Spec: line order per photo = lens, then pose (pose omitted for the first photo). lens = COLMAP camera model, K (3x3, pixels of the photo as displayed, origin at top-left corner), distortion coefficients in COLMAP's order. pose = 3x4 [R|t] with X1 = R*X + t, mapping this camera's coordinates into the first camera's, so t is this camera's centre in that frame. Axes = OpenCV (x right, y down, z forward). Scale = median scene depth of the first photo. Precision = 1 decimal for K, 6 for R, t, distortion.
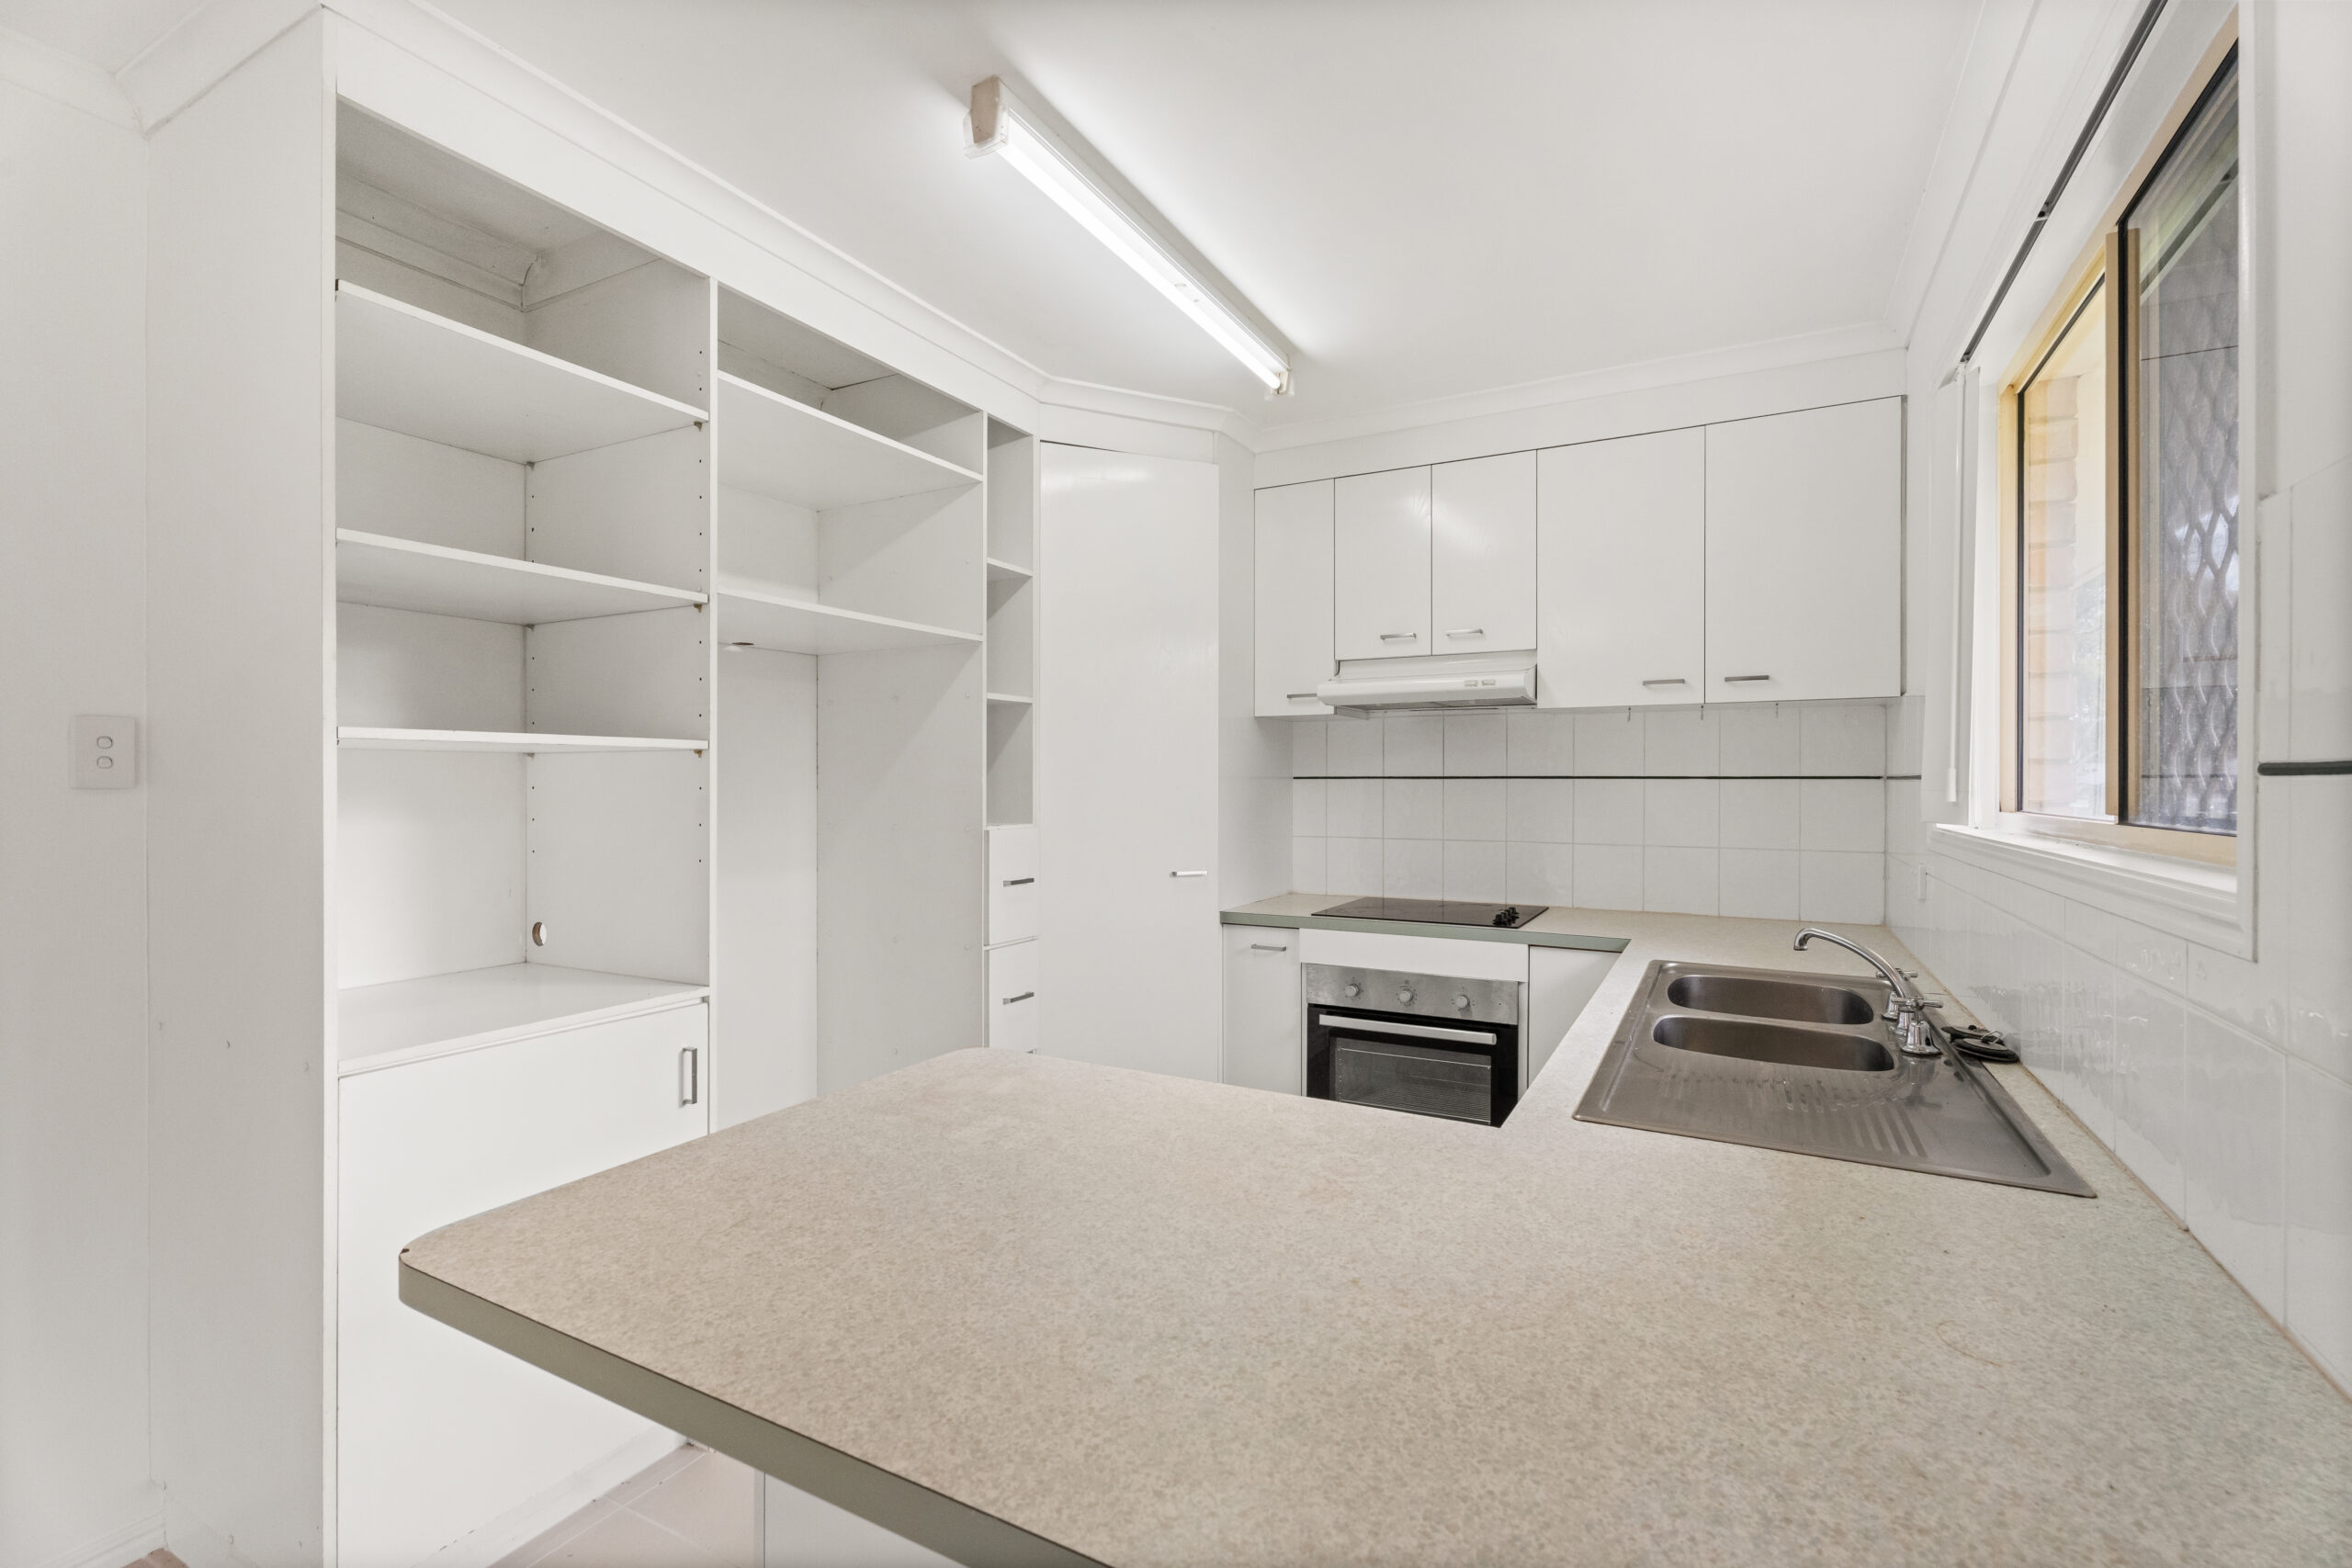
lens RADIAL K [[1039.1, 0, 1177.0], [0, 1039.1, 786.2], [0, 0, 1]] dist [0.002604, 0.000050]
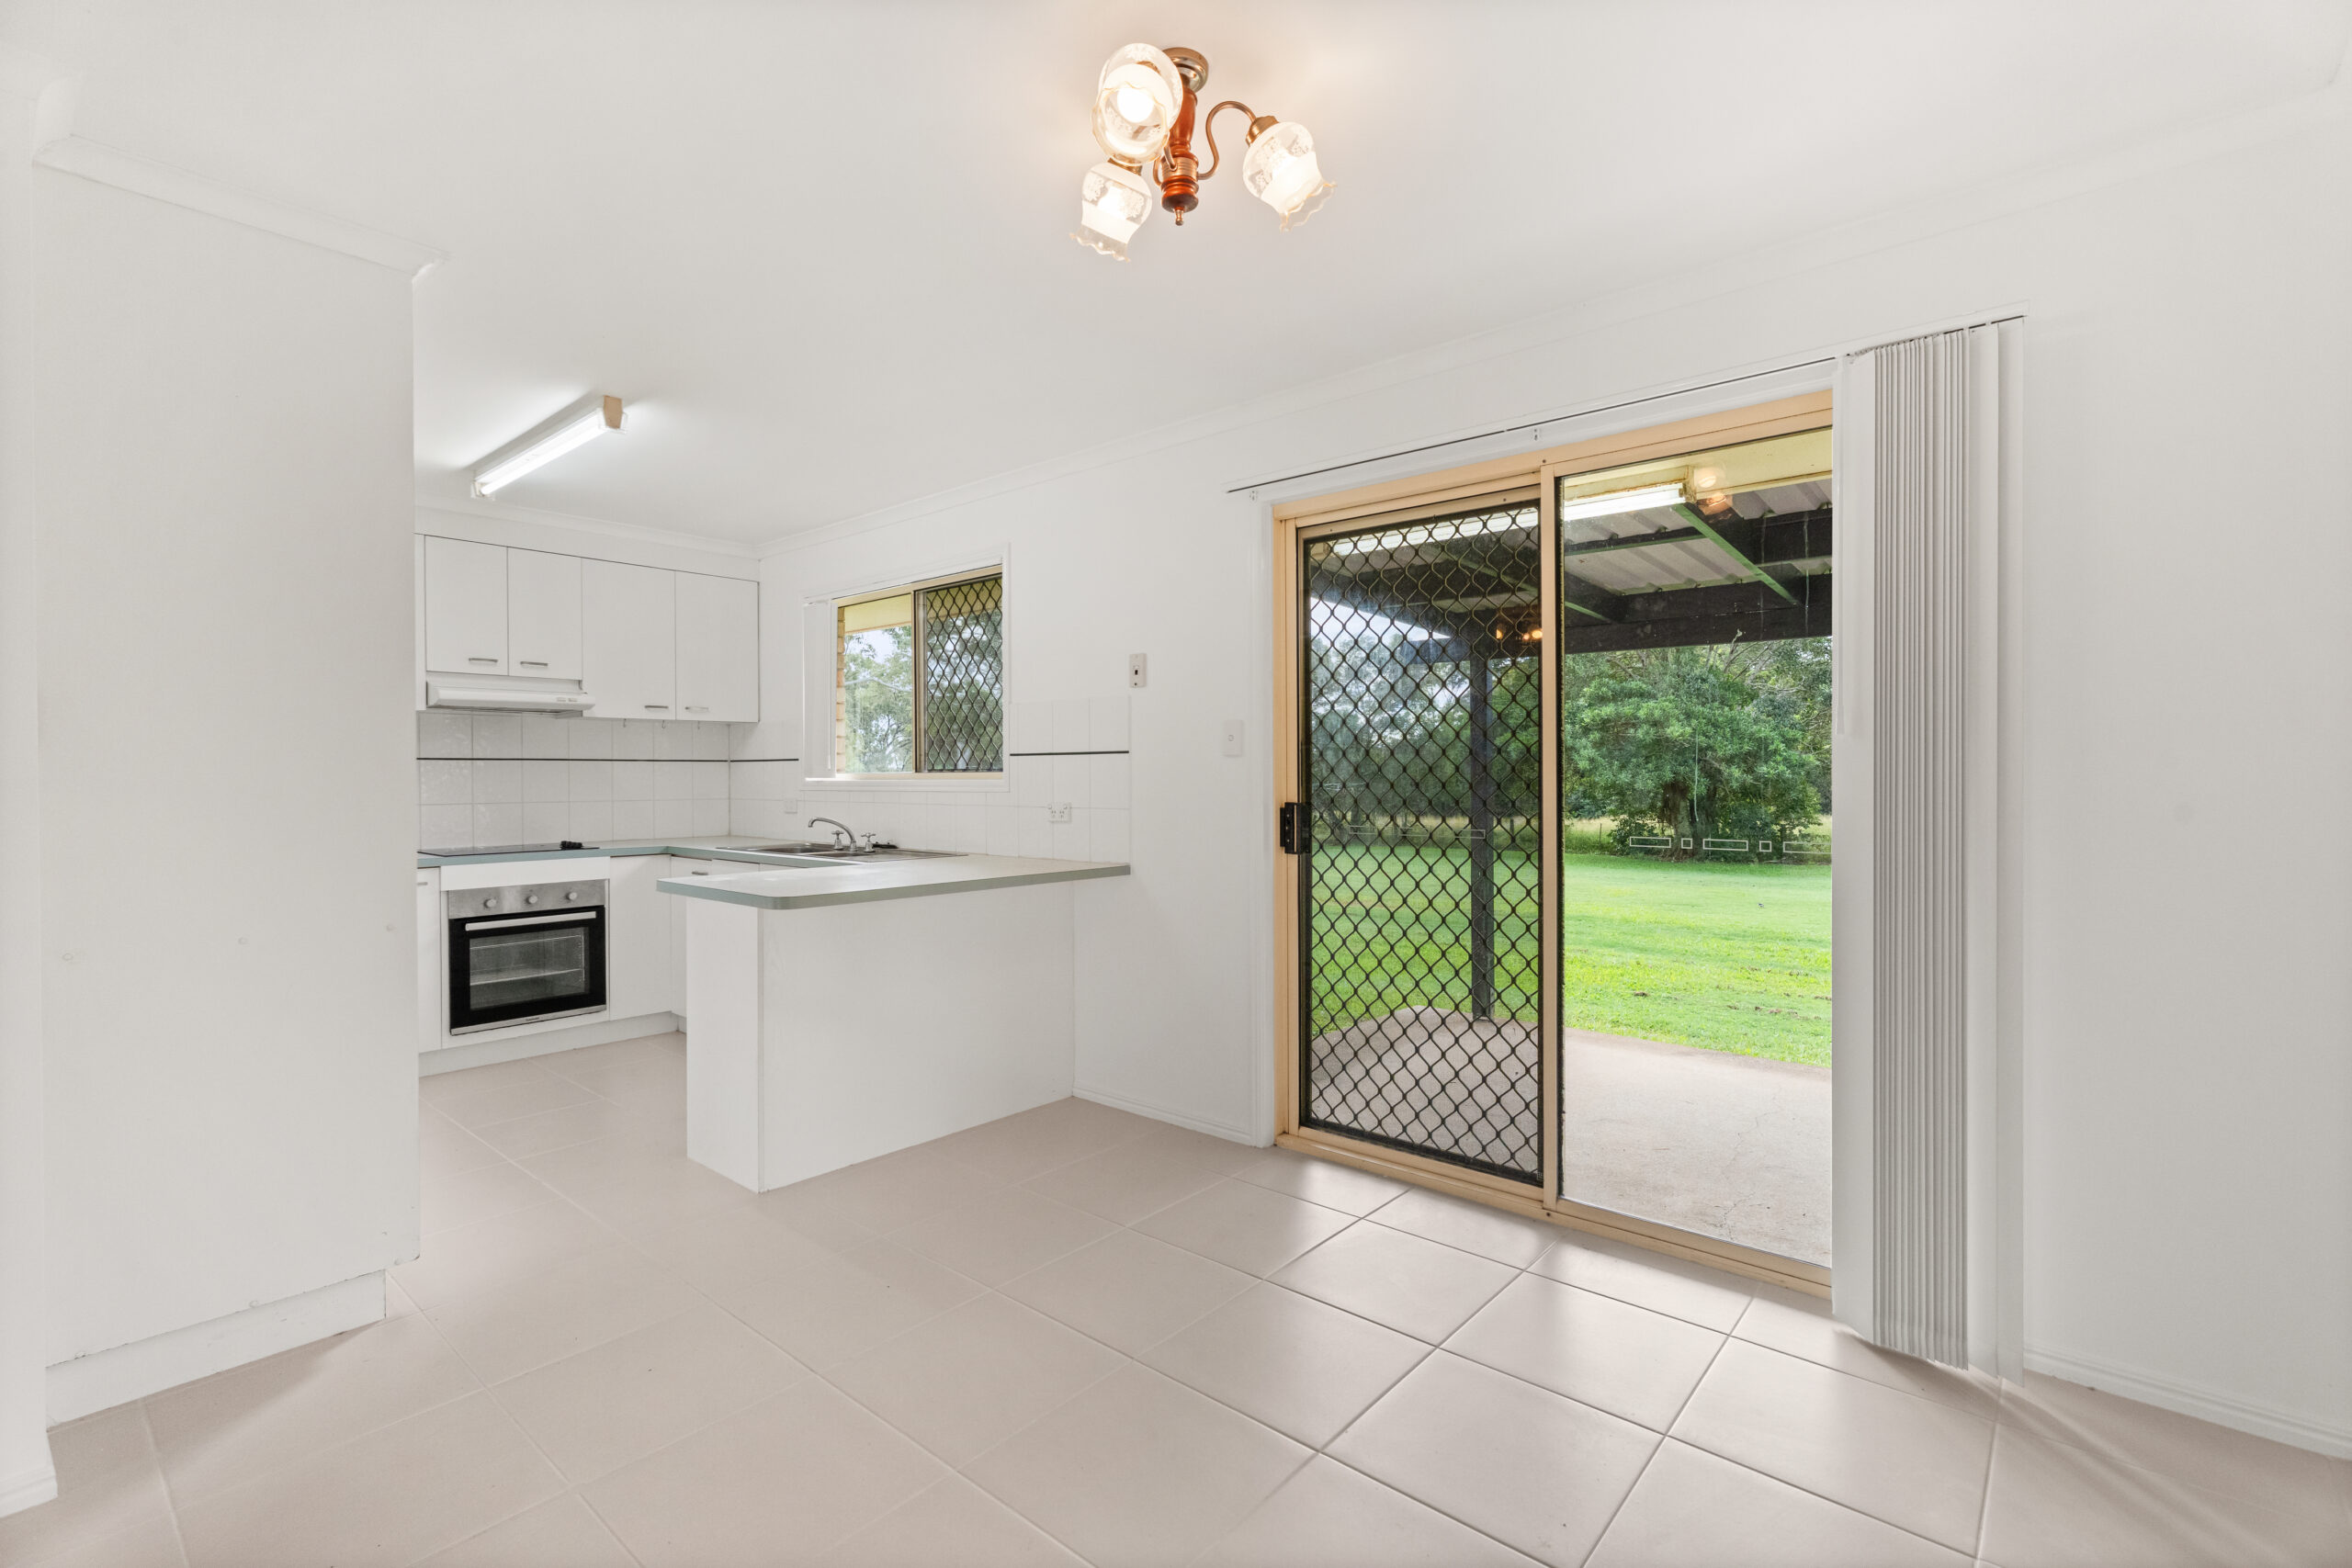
lens RADIAL K [[1039.1, 0, 1172.4], [0, 1039.1, 773.8], [0, 0, 1]] dist [0.002604, 0.000050]
pose [[0.219350, -0.002803, 0.975642, -1.158900], [0.008167, 0.999966, 0.001037, 0.023129], [-0.975612, 0.007740, 0.219365, -0.285305]]
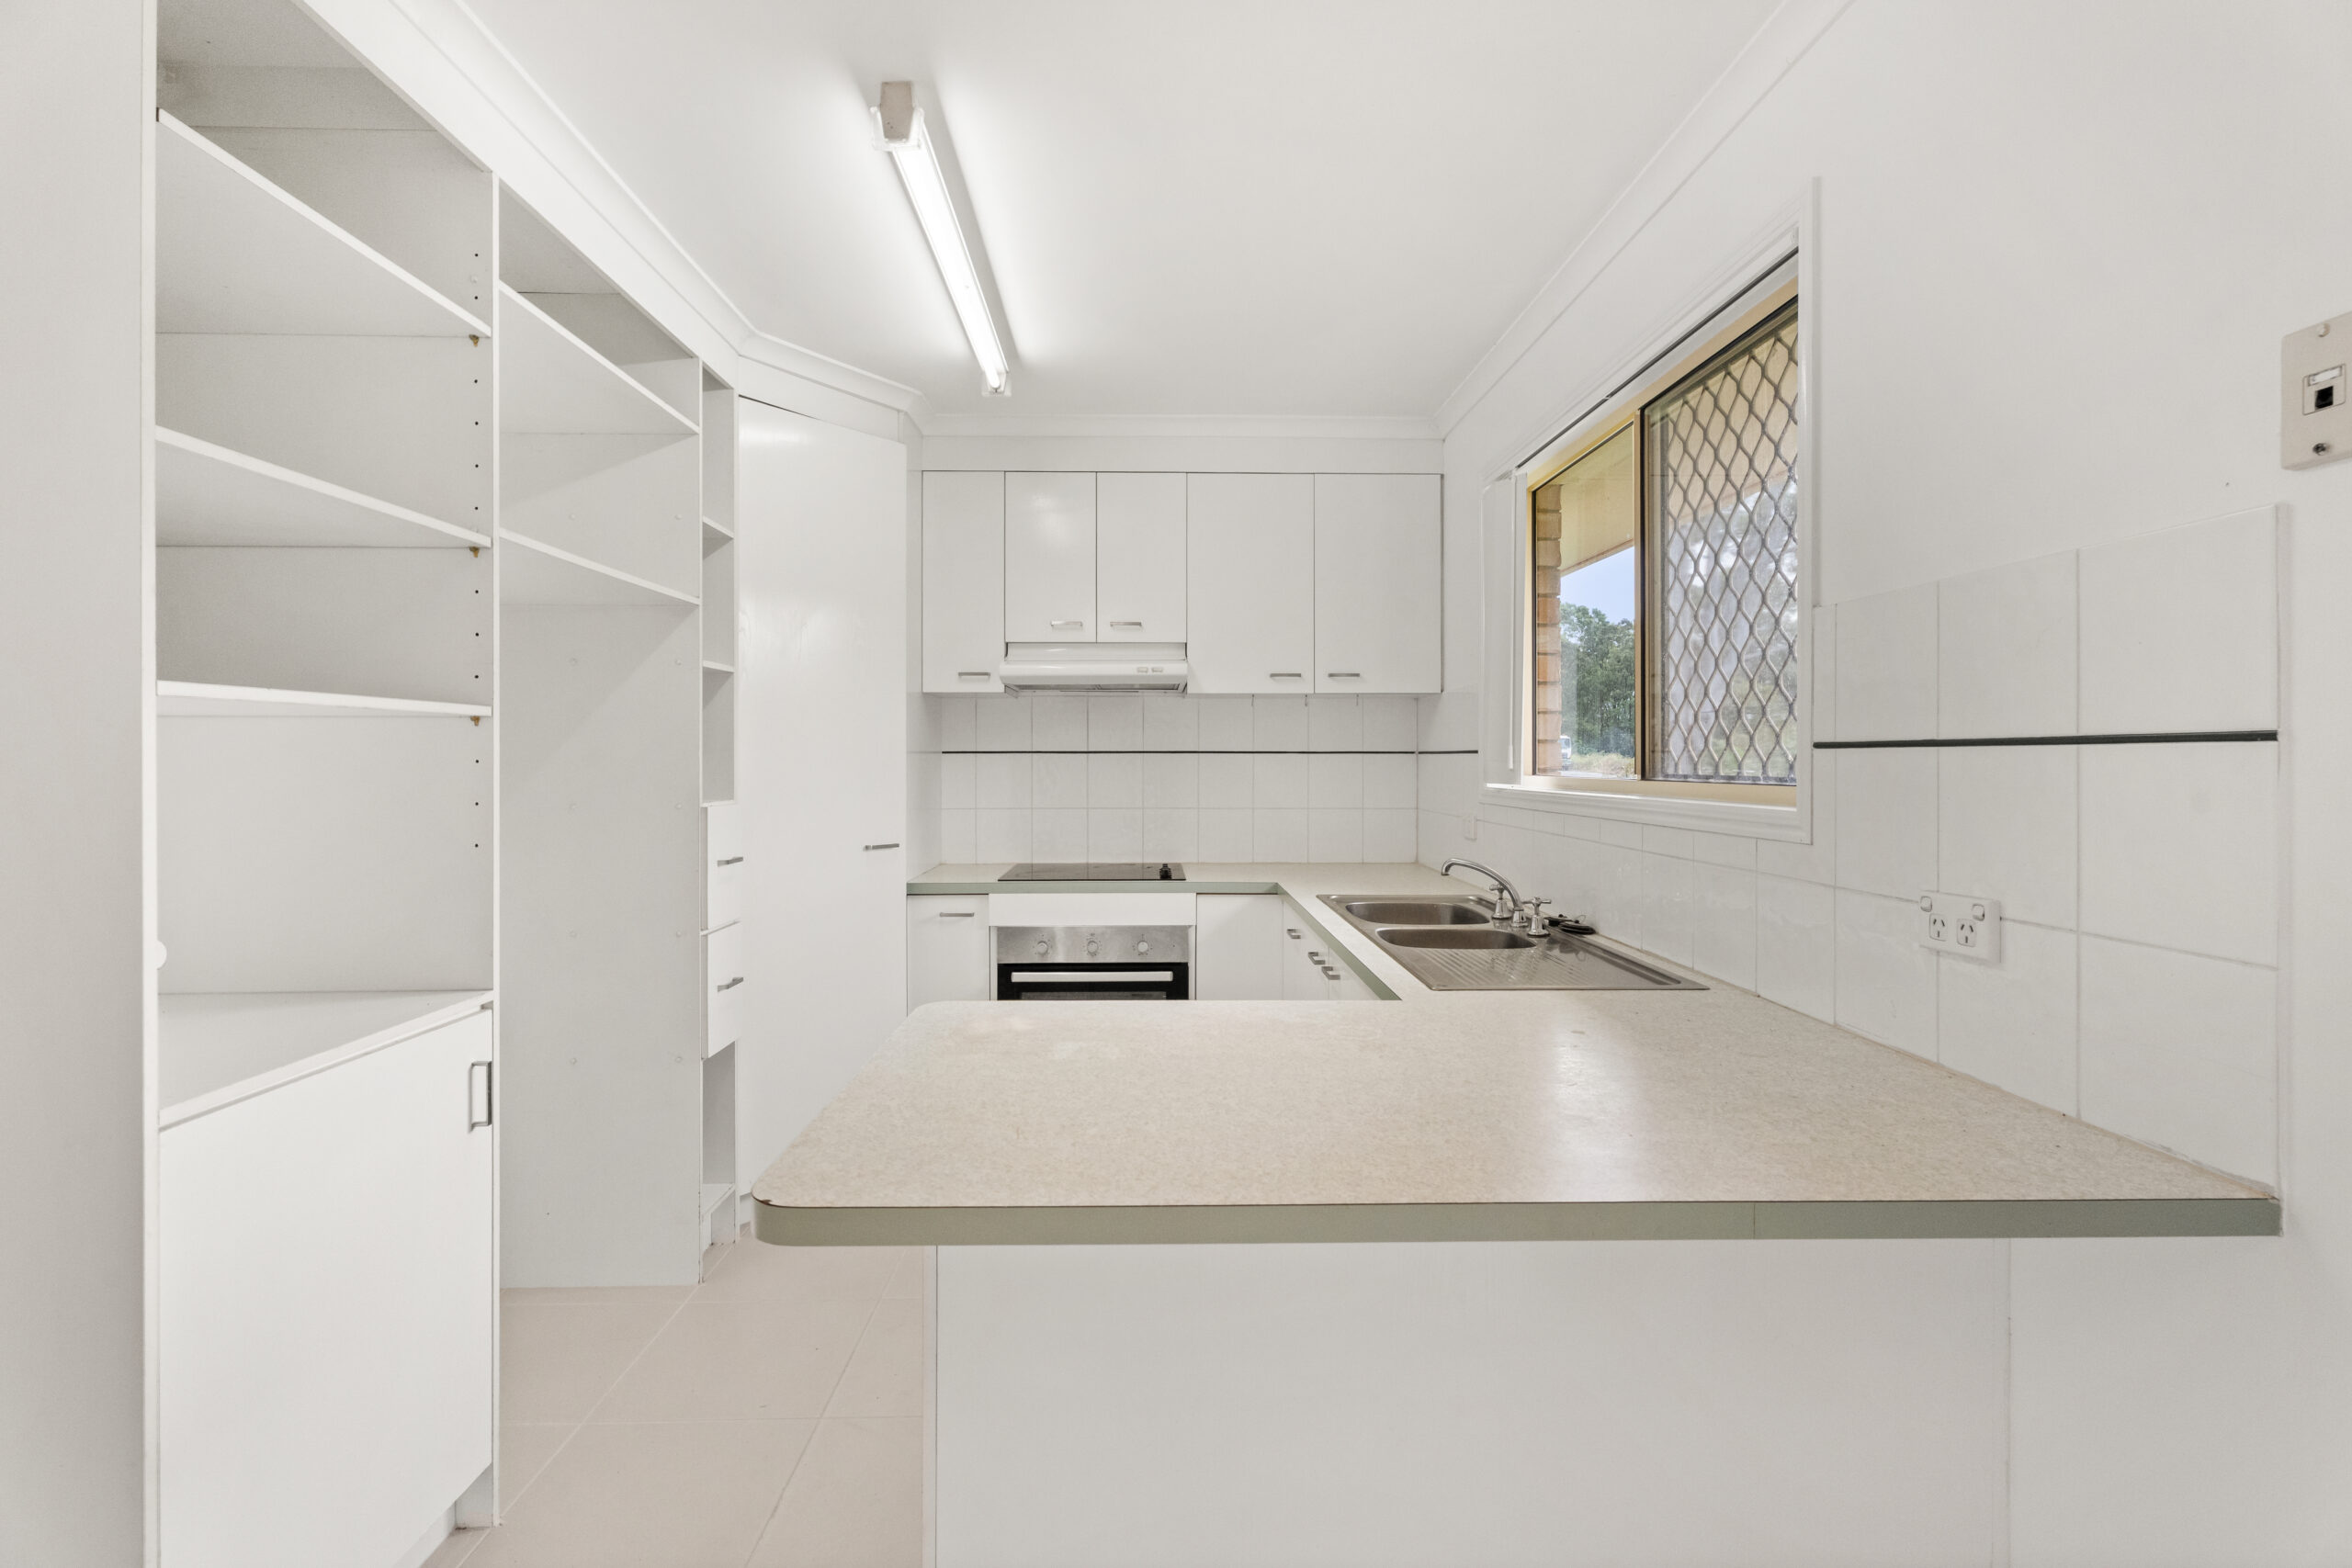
lens RADIAL K [[1039.1, 0, 1205.7], [0, 1039.1, 761.6], [0, 0, 1]] dist [0.002604, 0.000050]
pose [[0.866640, -0.002799, 0.498926, -0.249876], [0.003173, 0.999995, 0.000098, 0.002820], [-0.498924, 0.001498, 0.866644, -0.032773]]
